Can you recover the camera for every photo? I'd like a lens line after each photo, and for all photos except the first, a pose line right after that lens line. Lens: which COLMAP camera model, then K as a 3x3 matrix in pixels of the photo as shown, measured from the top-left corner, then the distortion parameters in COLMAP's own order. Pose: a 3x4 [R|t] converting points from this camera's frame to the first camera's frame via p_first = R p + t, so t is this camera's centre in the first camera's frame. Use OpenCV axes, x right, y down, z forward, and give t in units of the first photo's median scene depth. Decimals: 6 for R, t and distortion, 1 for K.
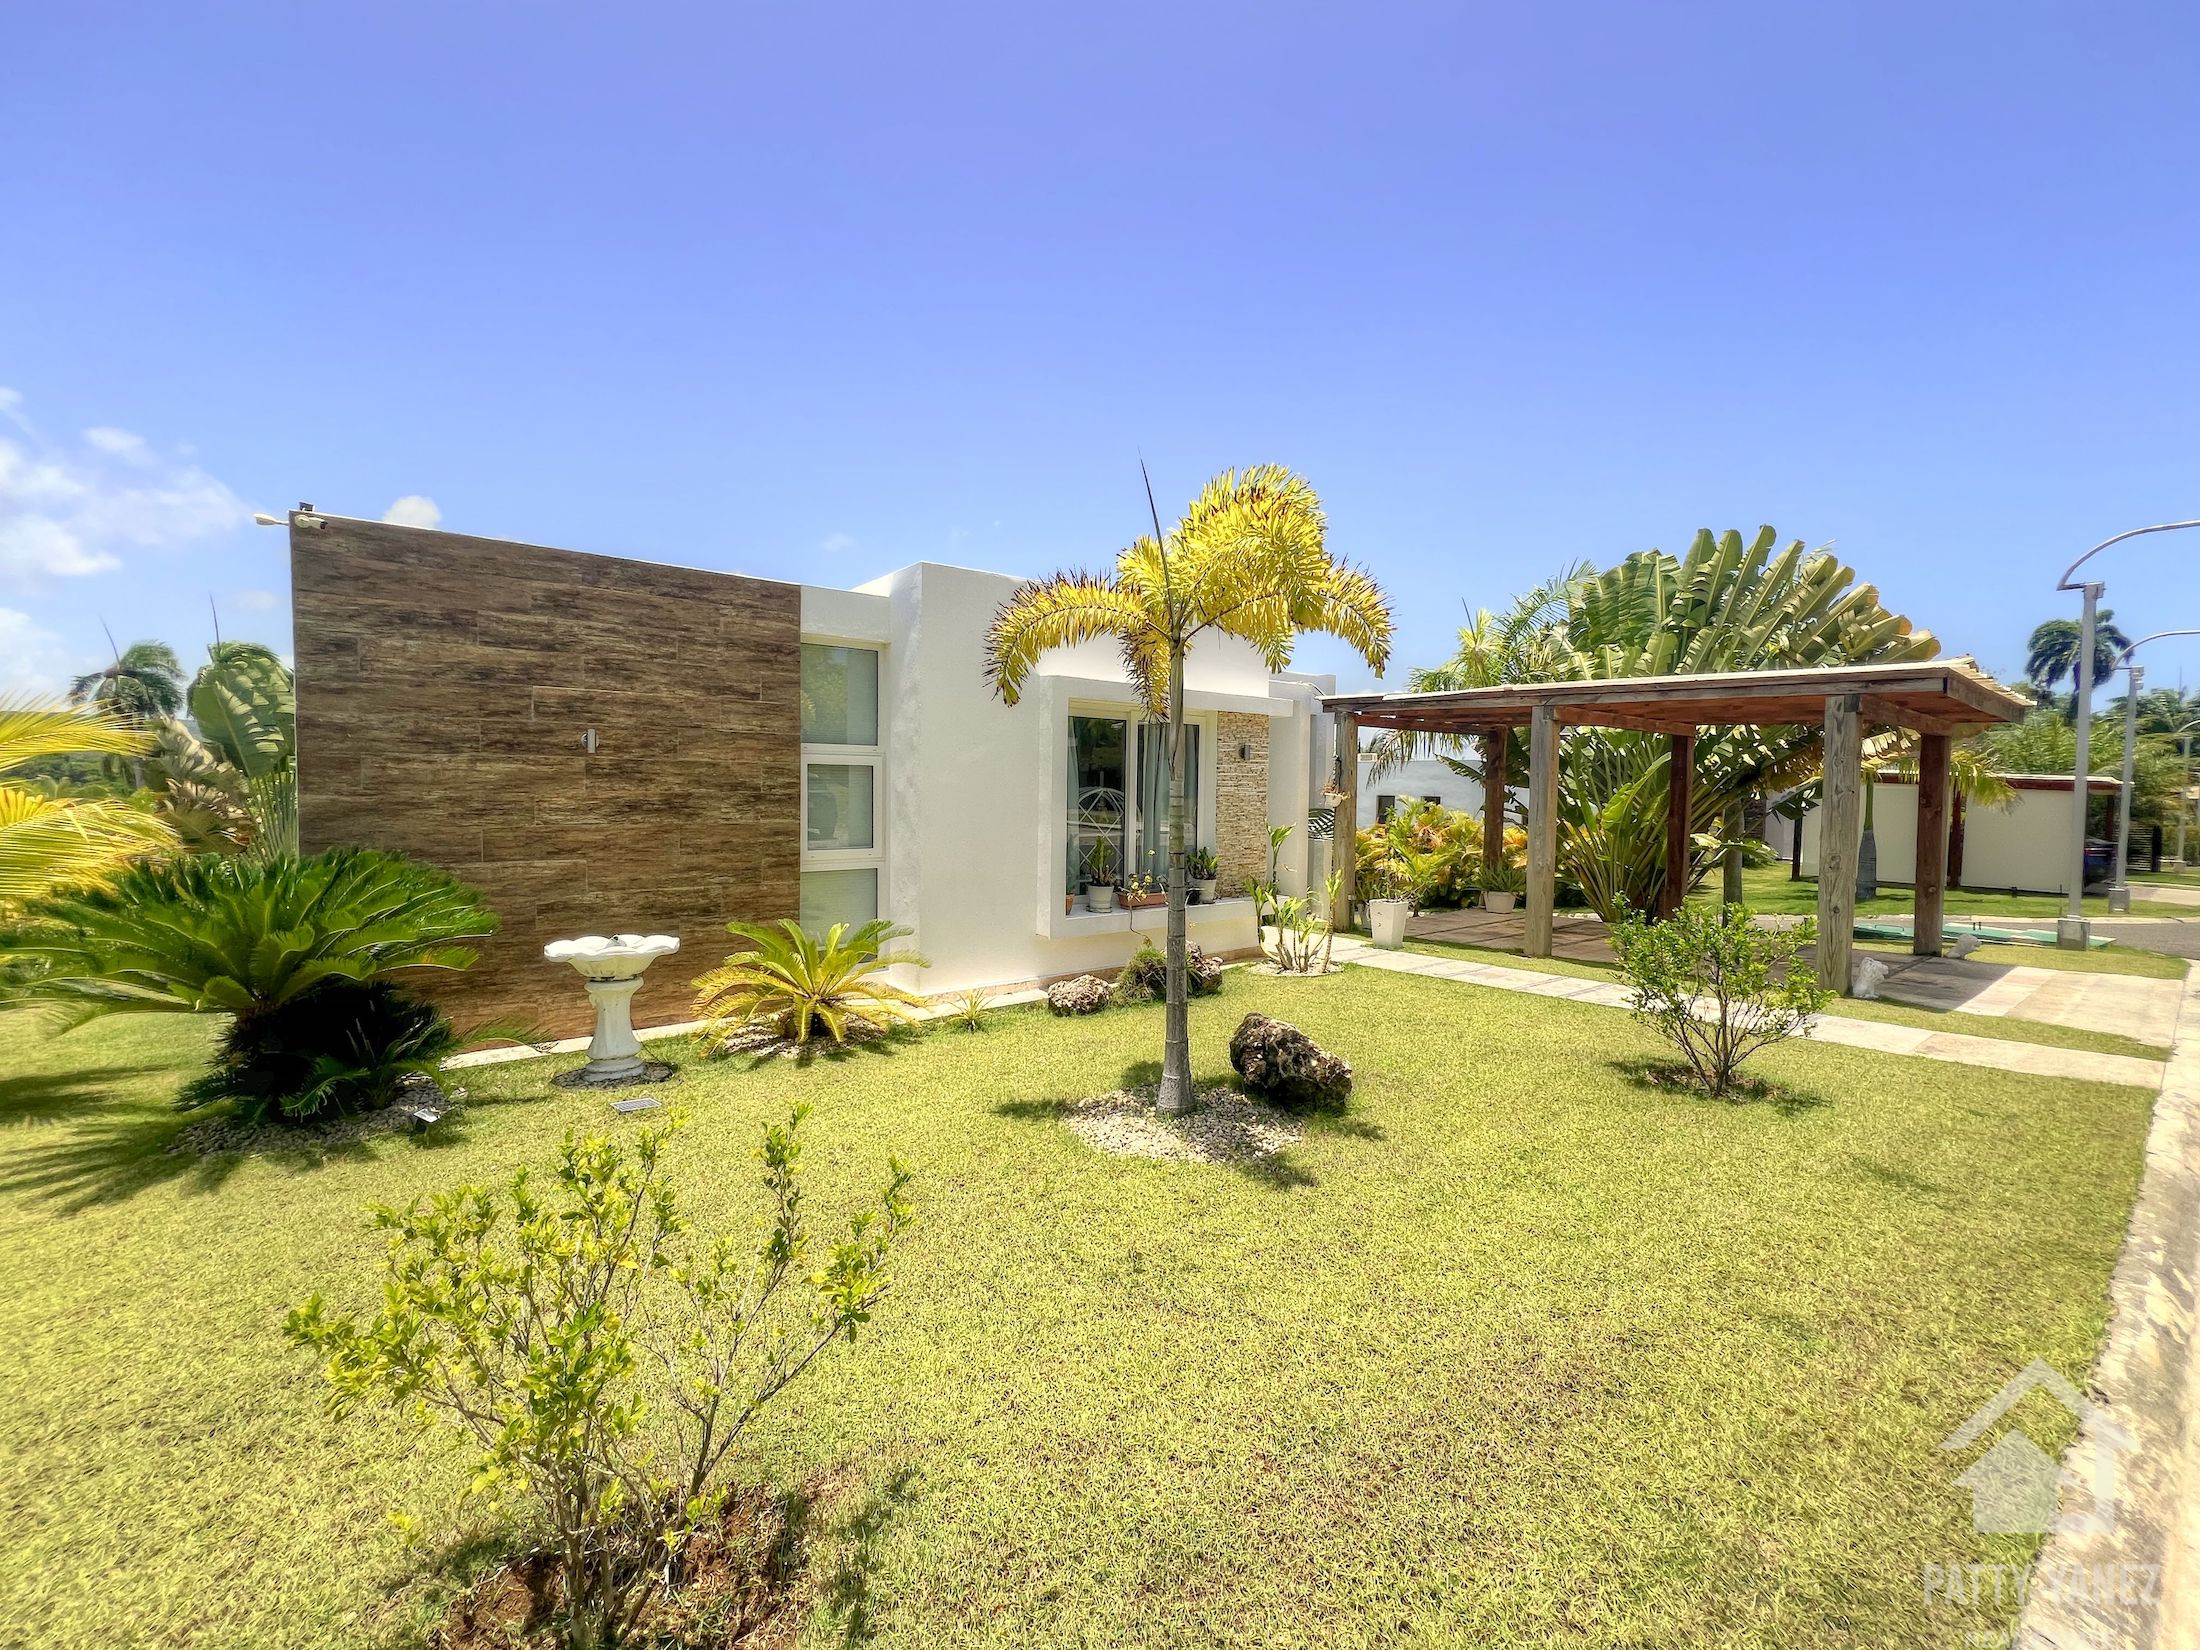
lens RADIAL K [[884.2, 0, 1094.1], [0, 884.2, 818.7], [0, 0, 1]] dist [-0.004463, 0.001174]
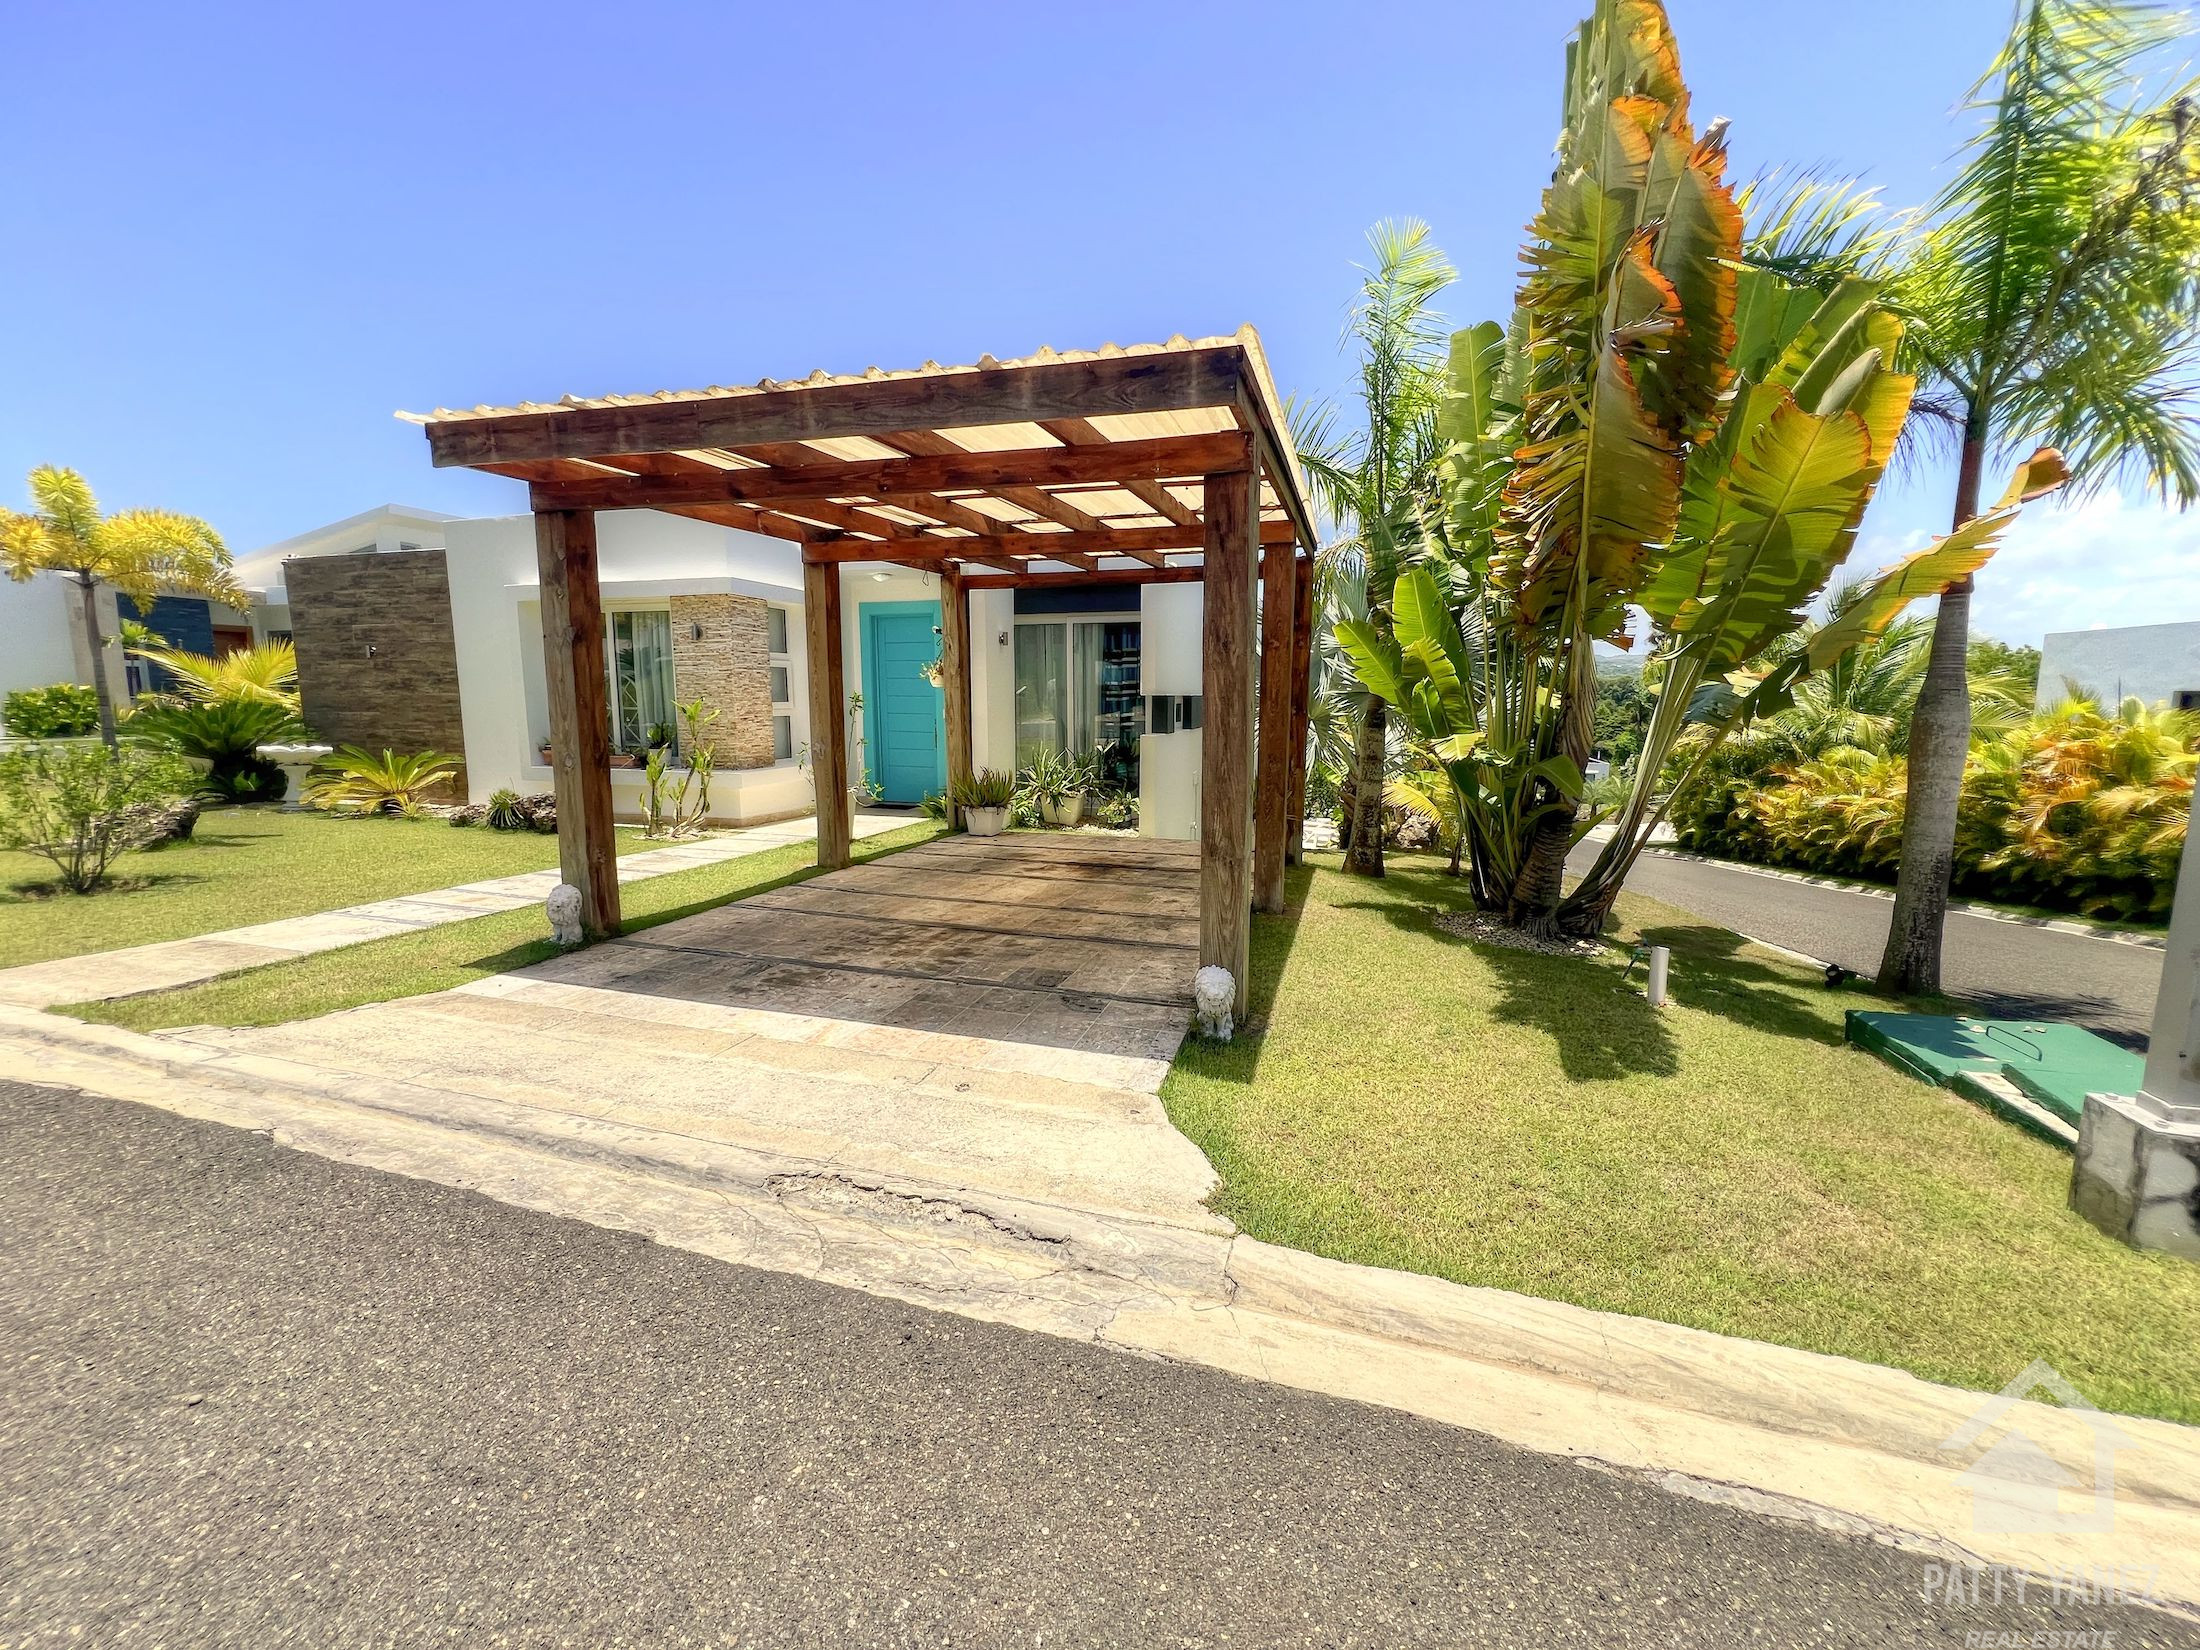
lens RADIAL K [[884.2, 0, 1094.1], [0, 884.2, 818.7], [0, 0, 1]] dist [-0.004463, 0.001174]
pose [[0.591423, 0.105037, -0.799491, 1.952975], [-0.020880, 0.993142, 0.115032, 0.021747], [0.806091, -0.051339, 0.589560, 1.100750]]
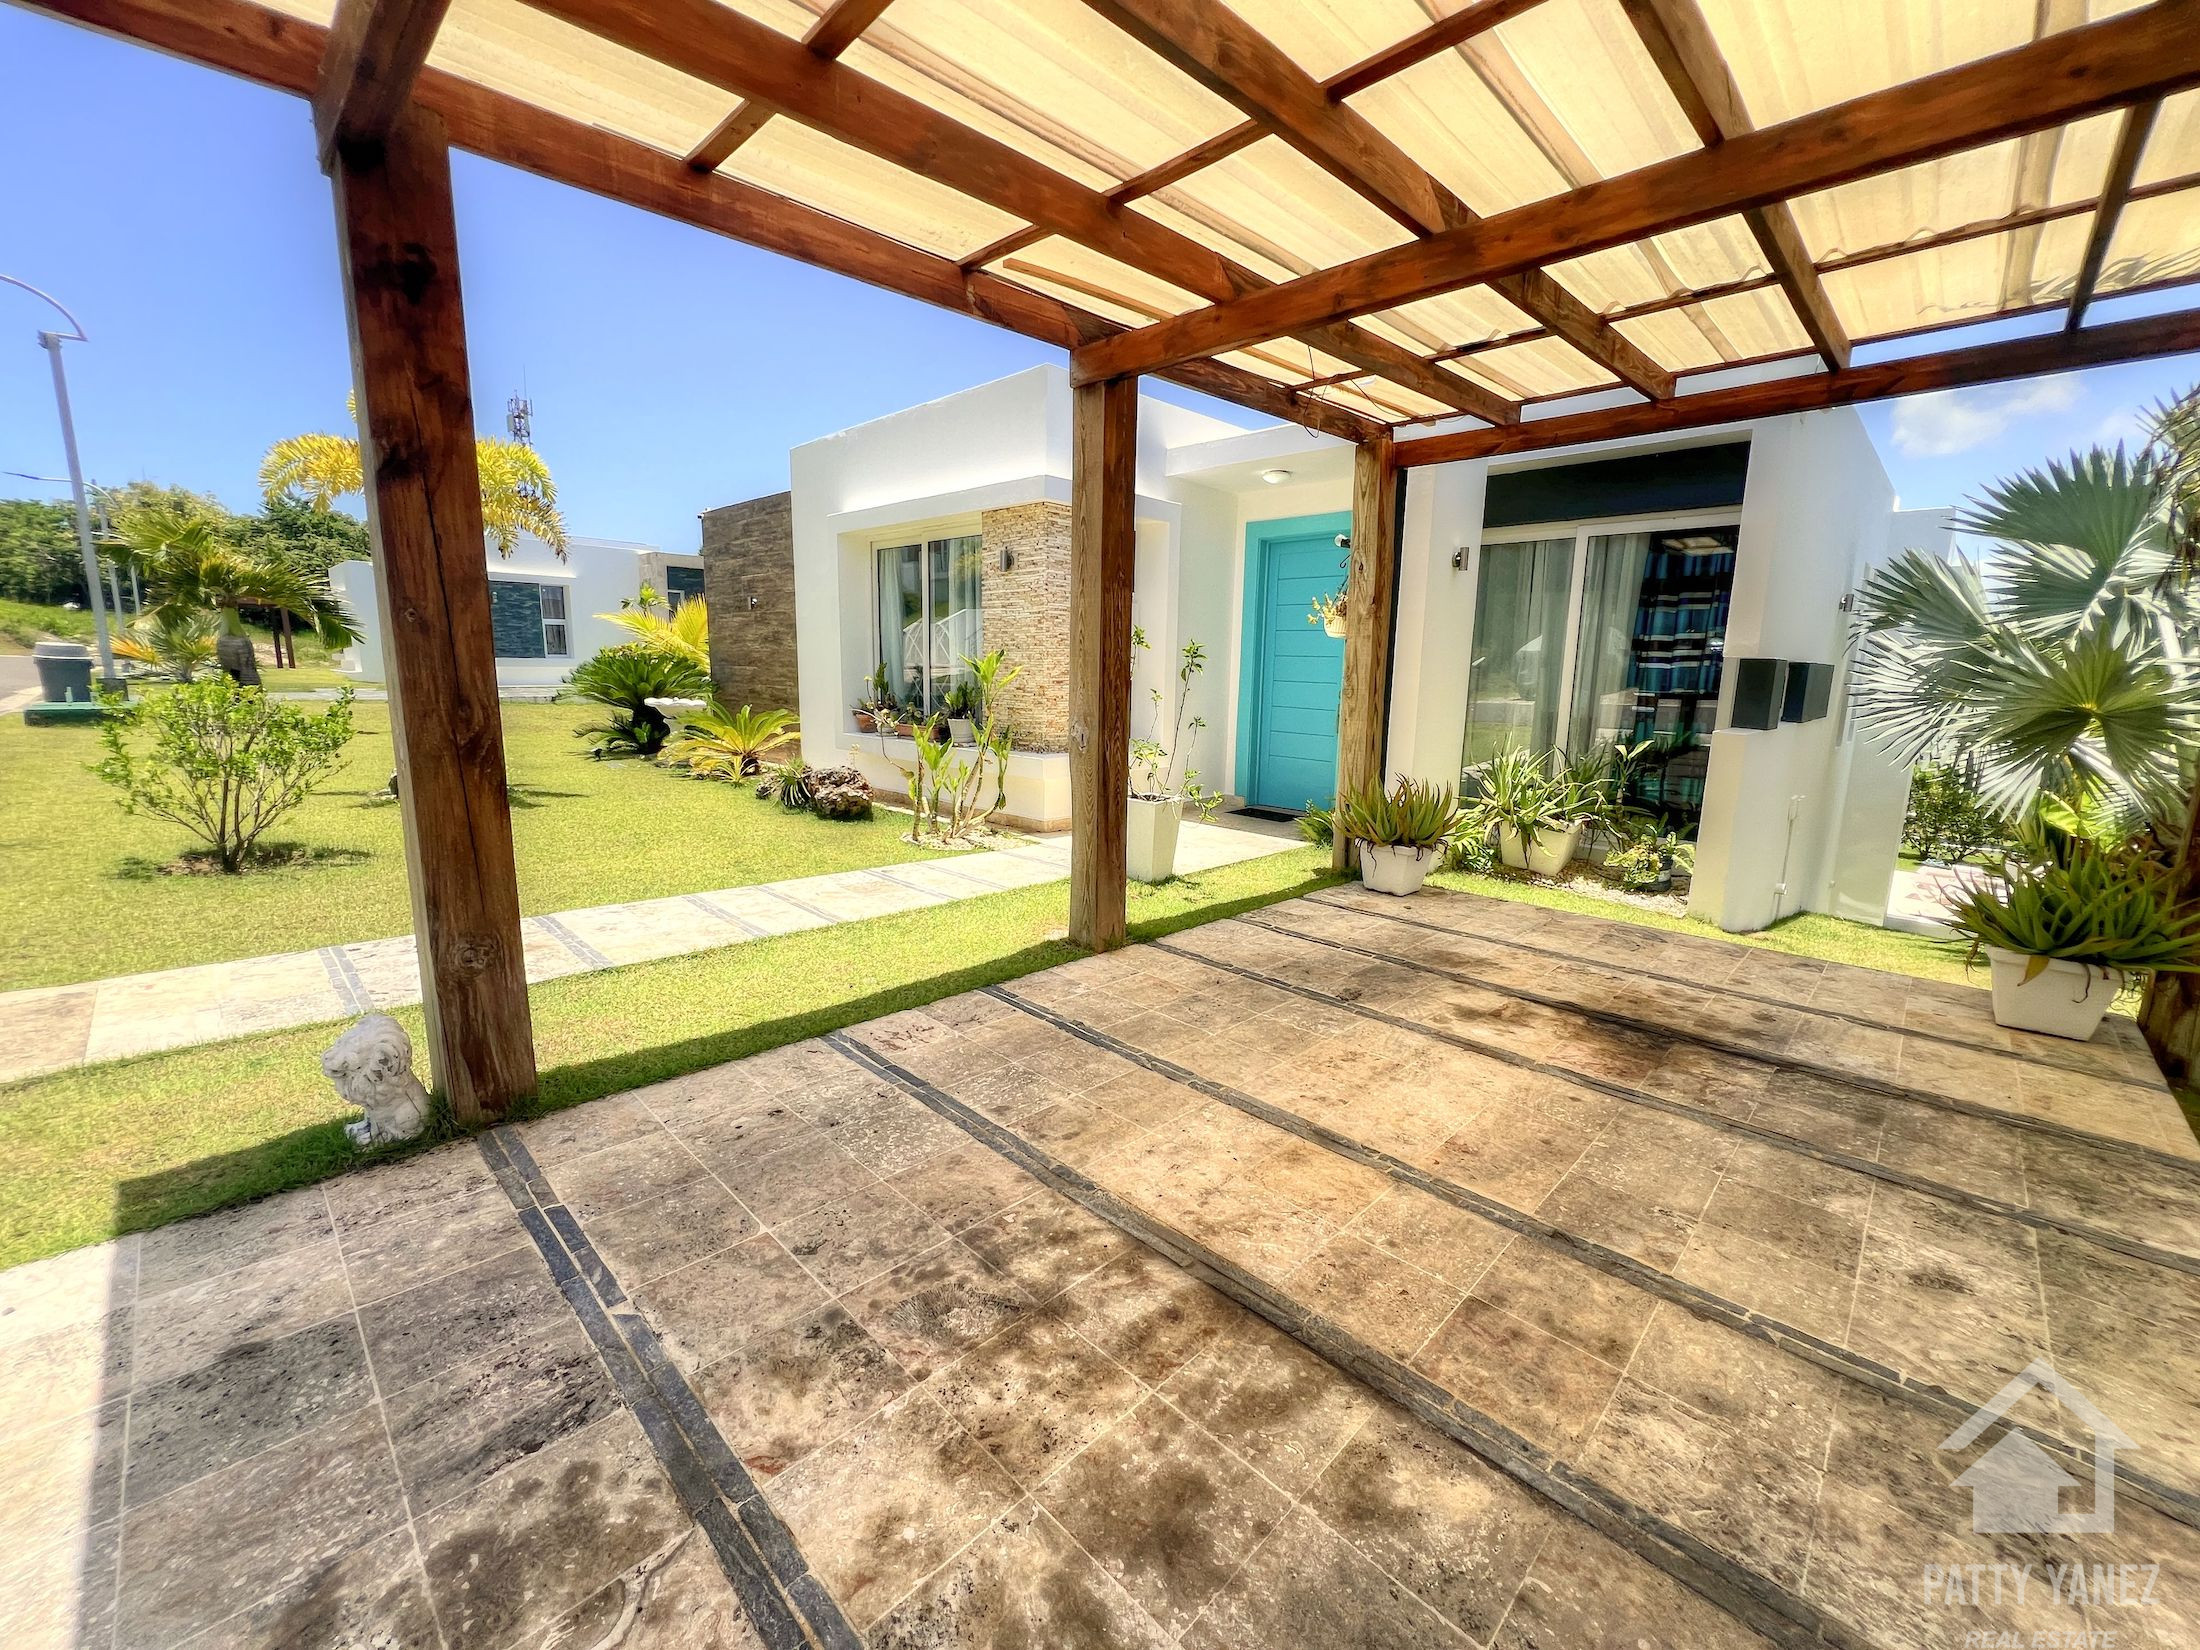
lens RADIAL K [[884.2, 0, 1094.1], [0, 884.2, 818.7], [0, 0, 1]] dist [-0.004463, 0.001174]
pose [[0.146105, 0.165857, -0.975266, 1.428838], [-0.046116, 0.985916, 0.160759, 0.028401], [0.988194, 0.021488, 0.151696, 1.419182]]
